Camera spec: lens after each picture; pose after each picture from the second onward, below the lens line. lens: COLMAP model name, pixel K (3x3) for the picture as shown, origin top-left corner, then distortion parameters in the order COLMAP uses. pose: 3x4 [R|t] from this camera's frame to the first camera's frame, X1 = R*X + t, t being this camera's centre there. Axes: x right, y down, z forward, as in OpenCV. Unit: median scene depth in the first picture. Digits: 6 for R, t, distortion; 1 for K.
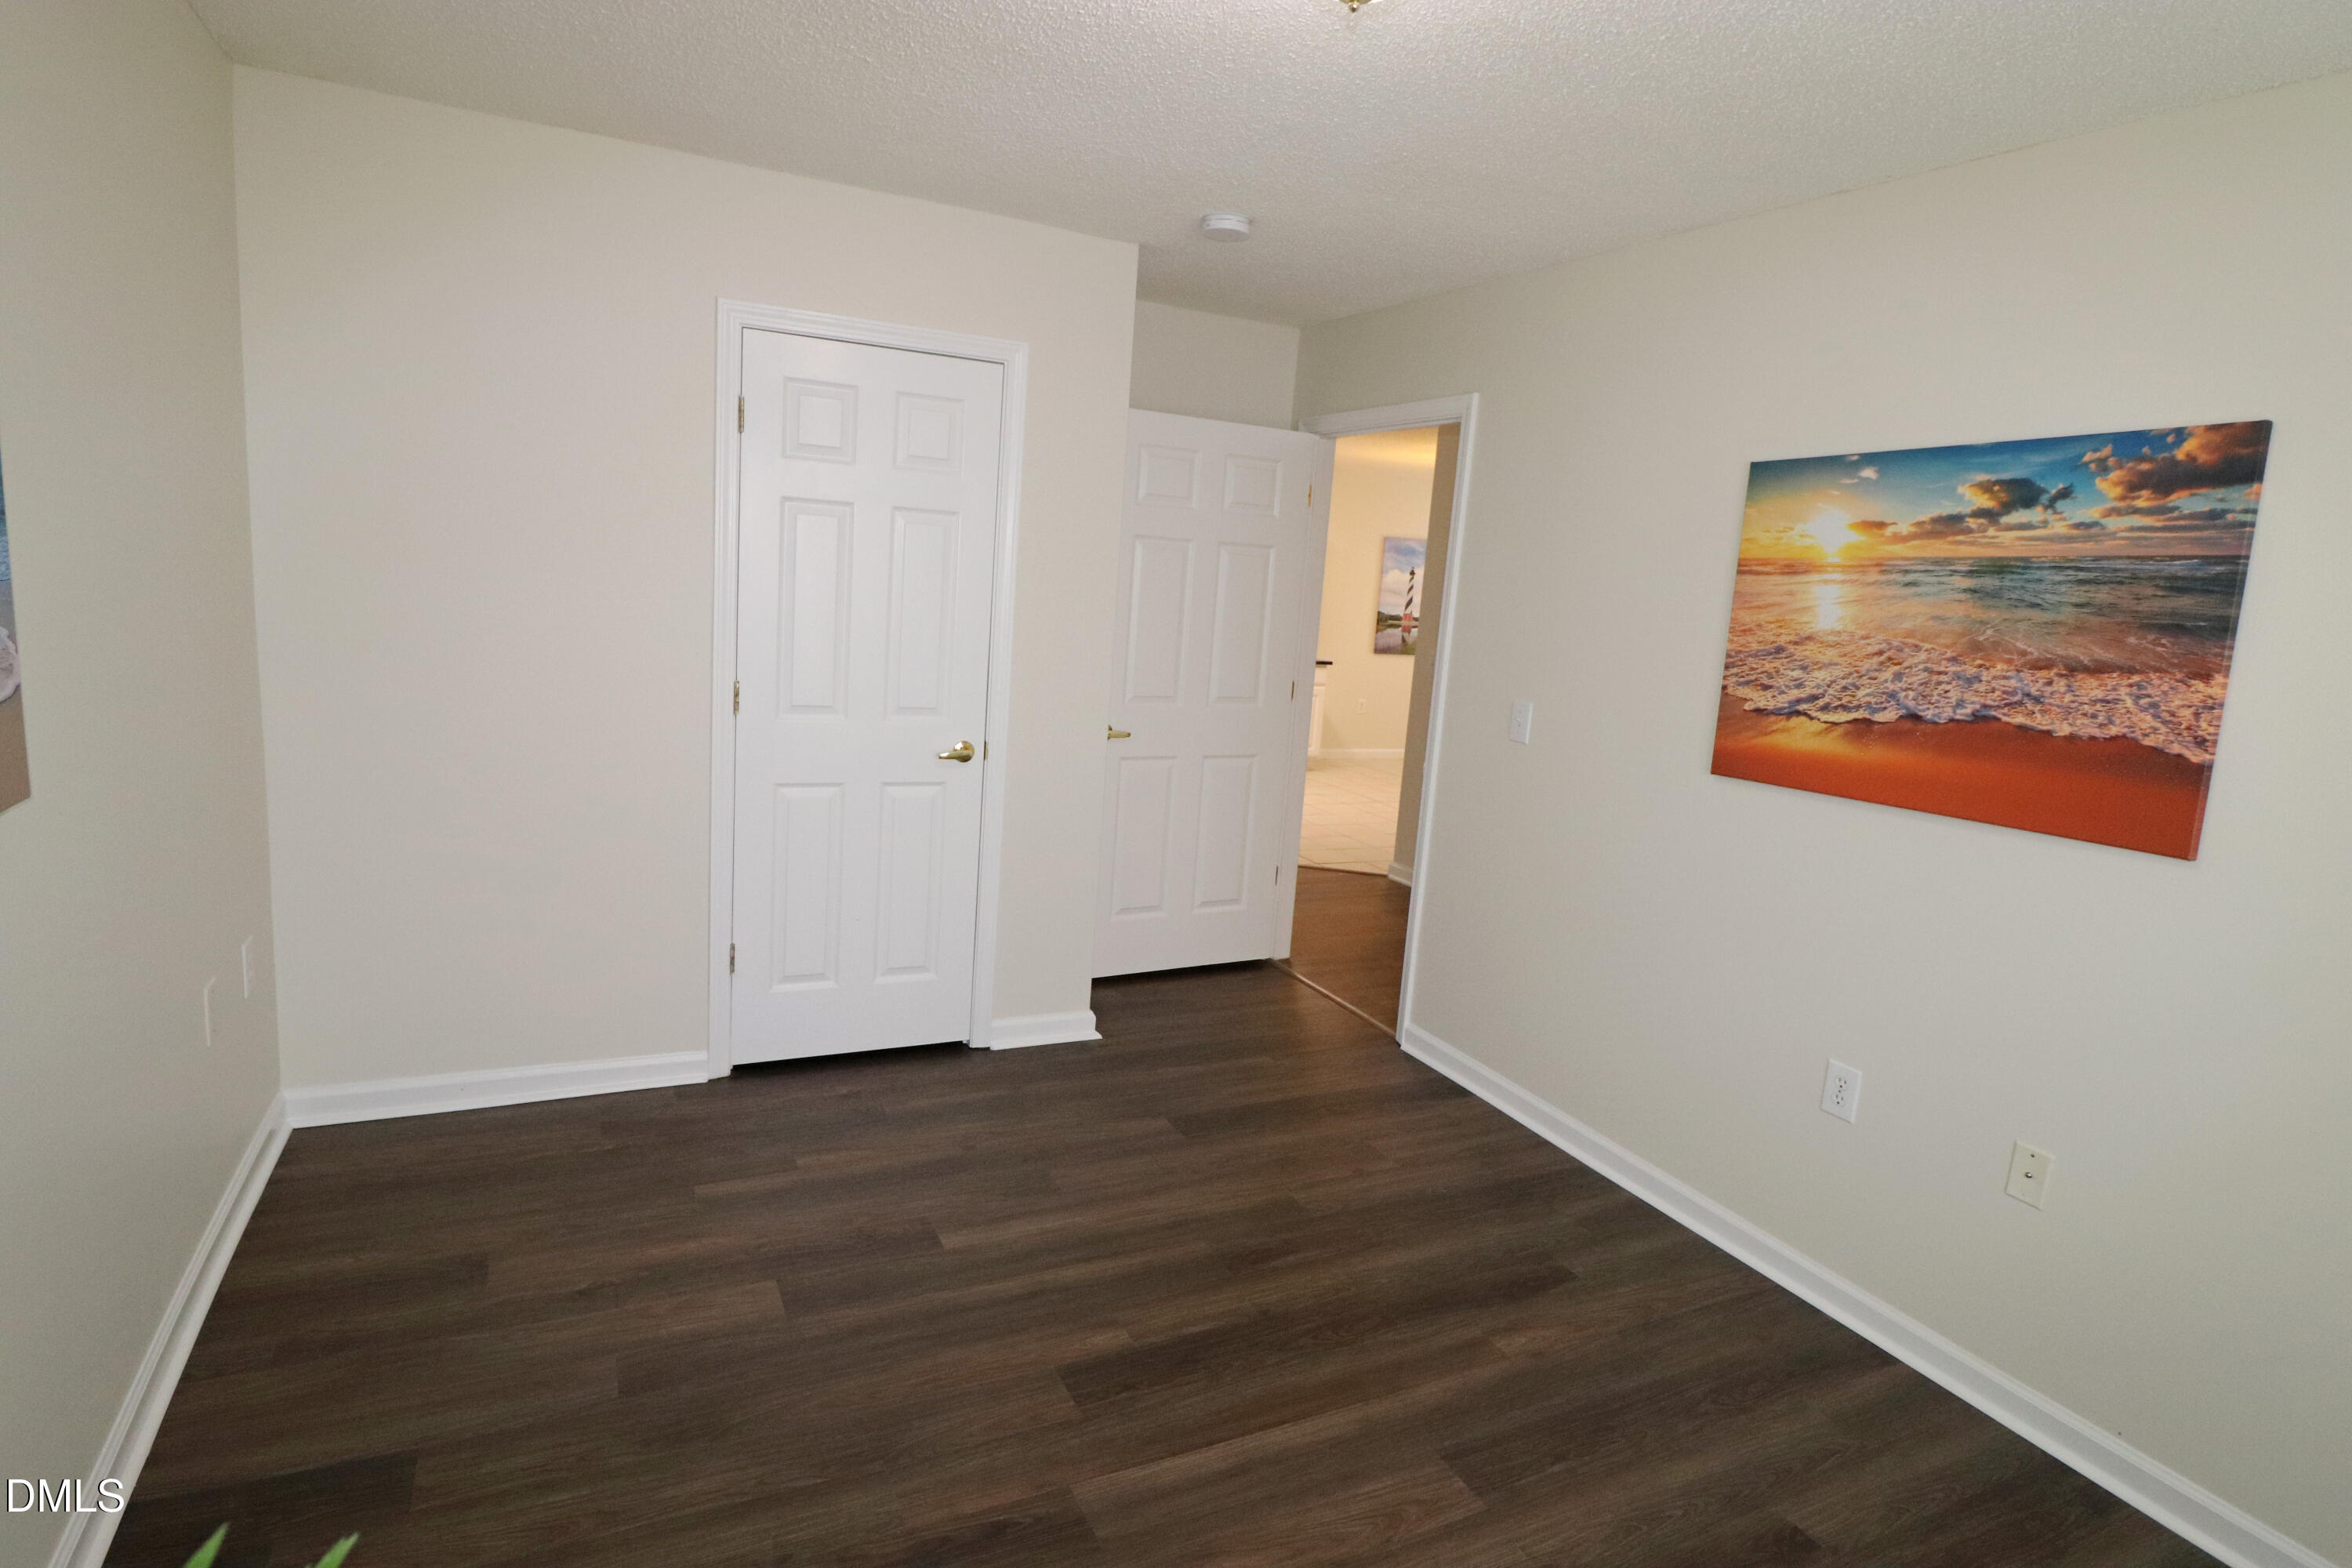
lens RADIAL K [[1230.4, 0, 1159.5], [0, 1230.4, 768.6], [0, 0, 1]] dist [0.006469, -0.016349]
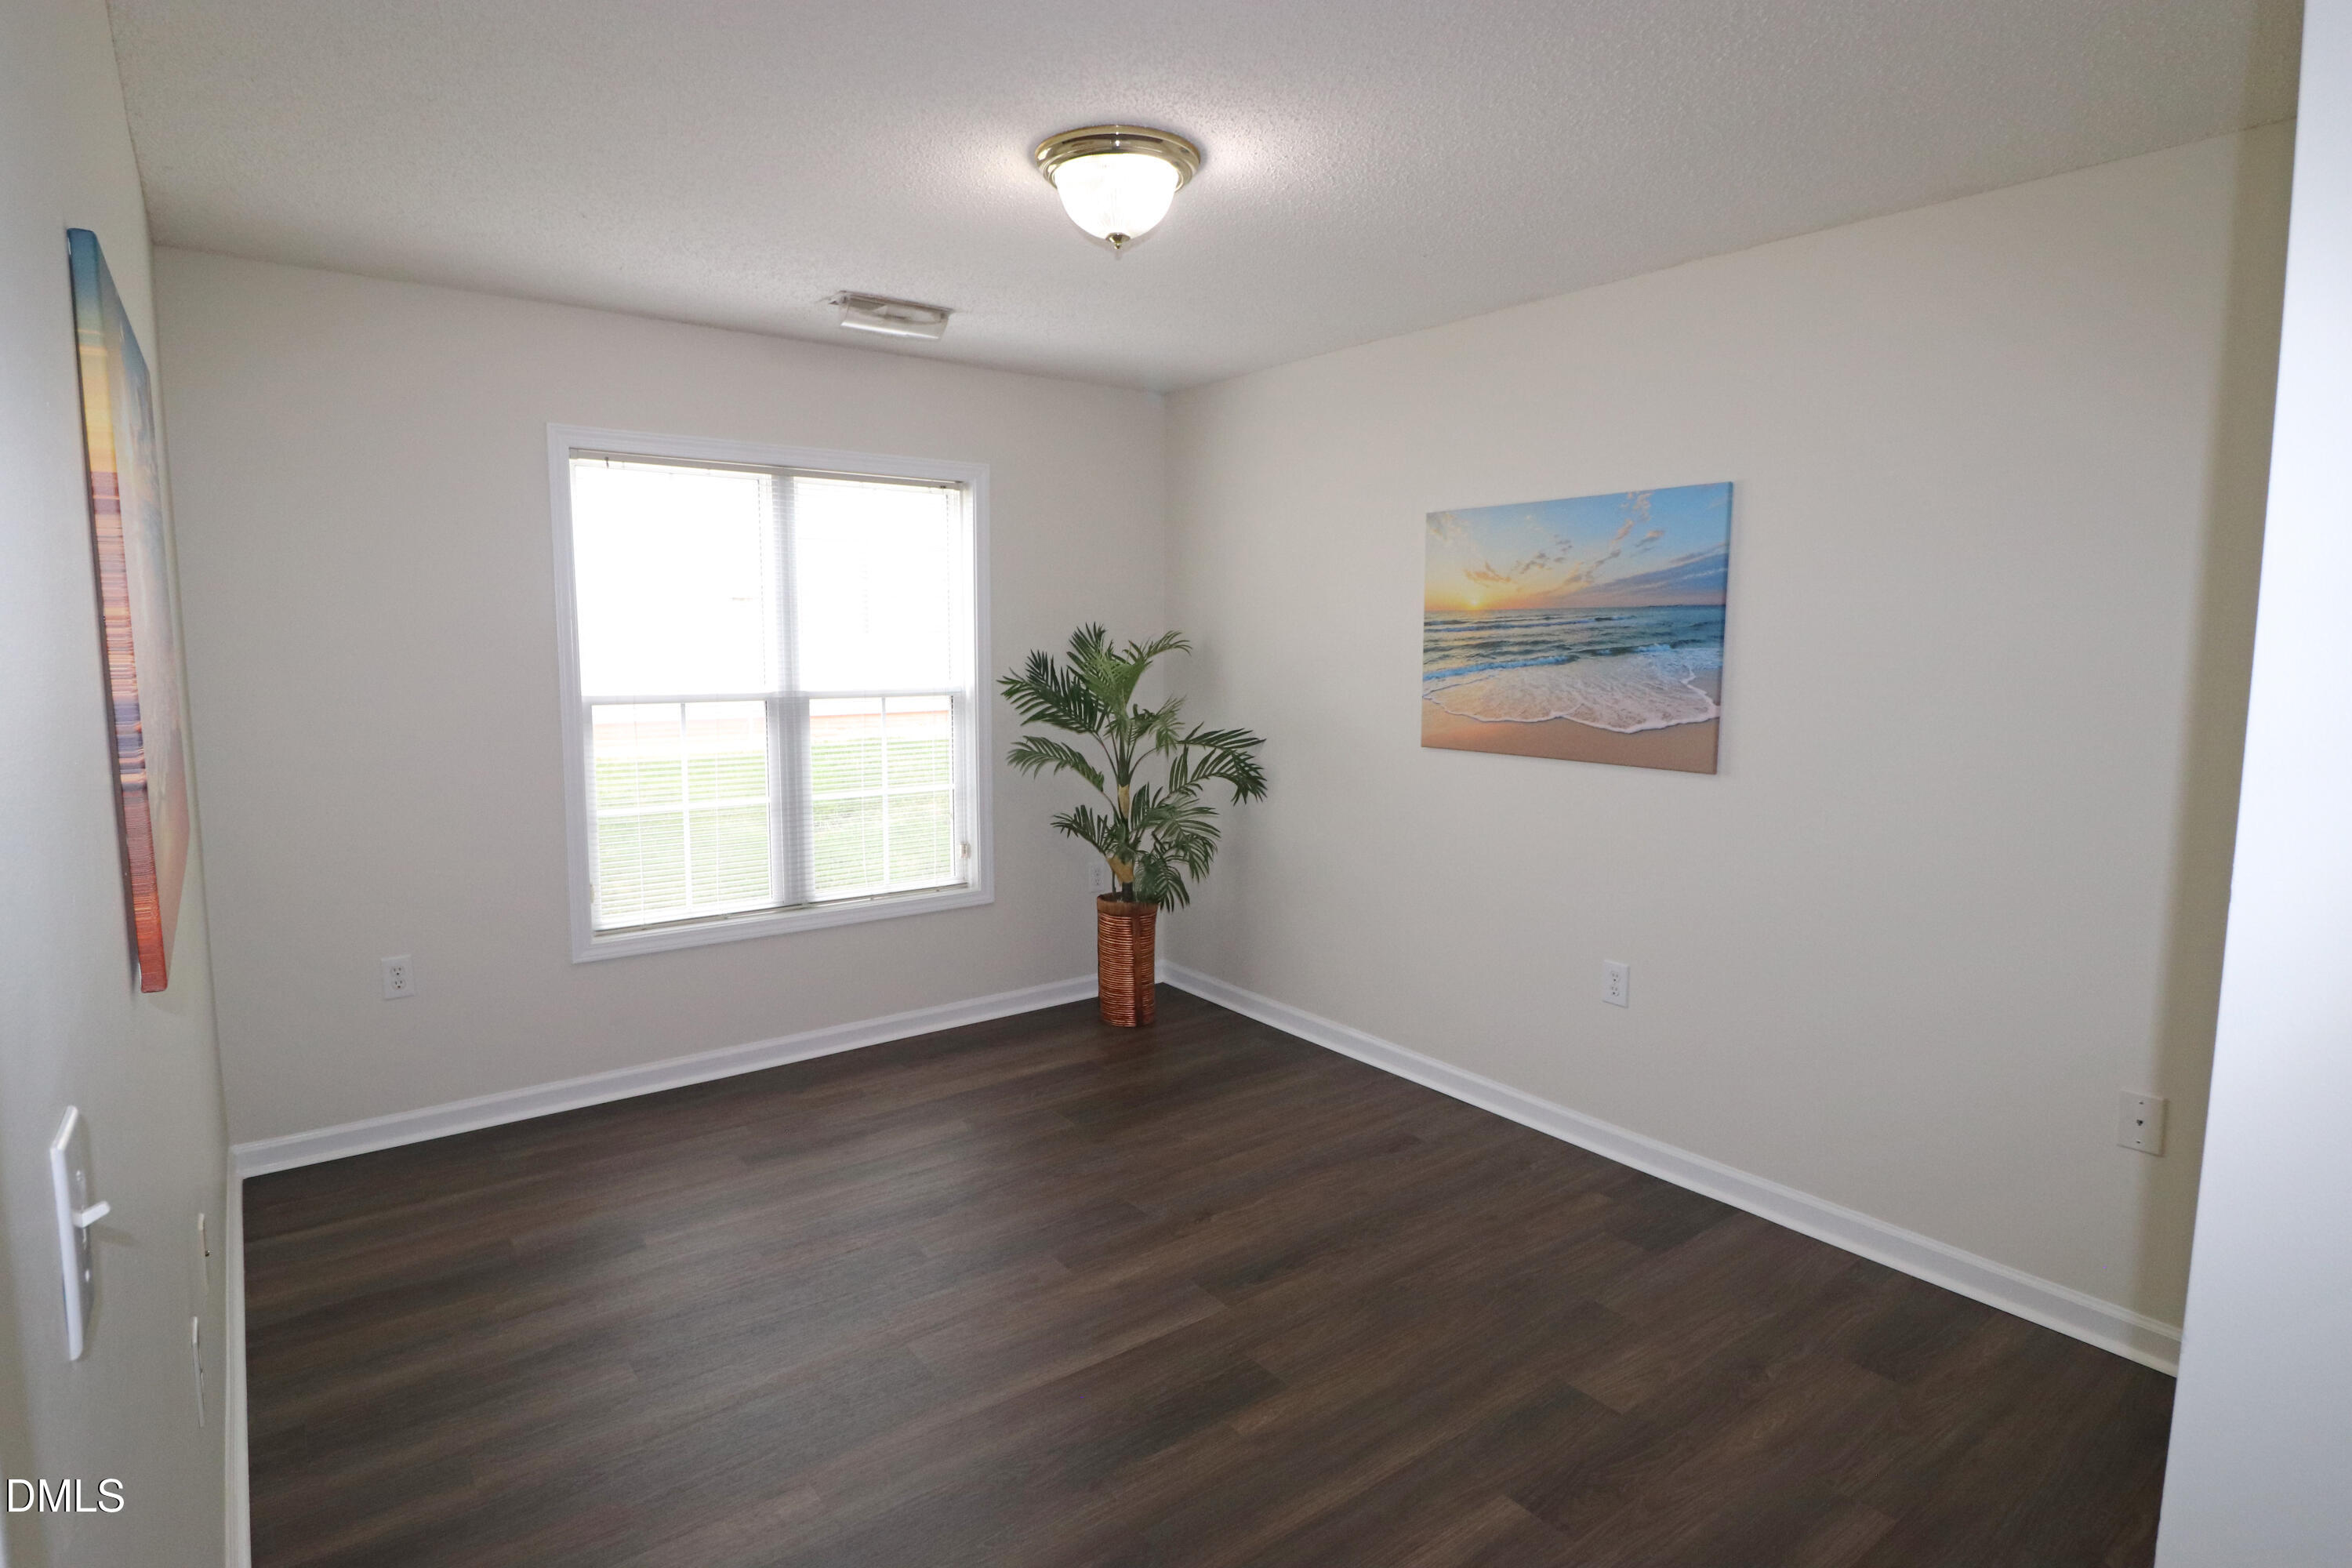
lens RADIAL K [[1230.4, 0, 1159.5], [0, 1230.4, 768.6], [0, 0, 1]] dist [0.006469, -0.016349]
pose [[-0.979300, -0.049535, -0.196257, 0.243752], [-0.099704, 0.961857, 0.254737, -0.265005], [0.176153, 0.269032, -0.946886, 1.751884]]
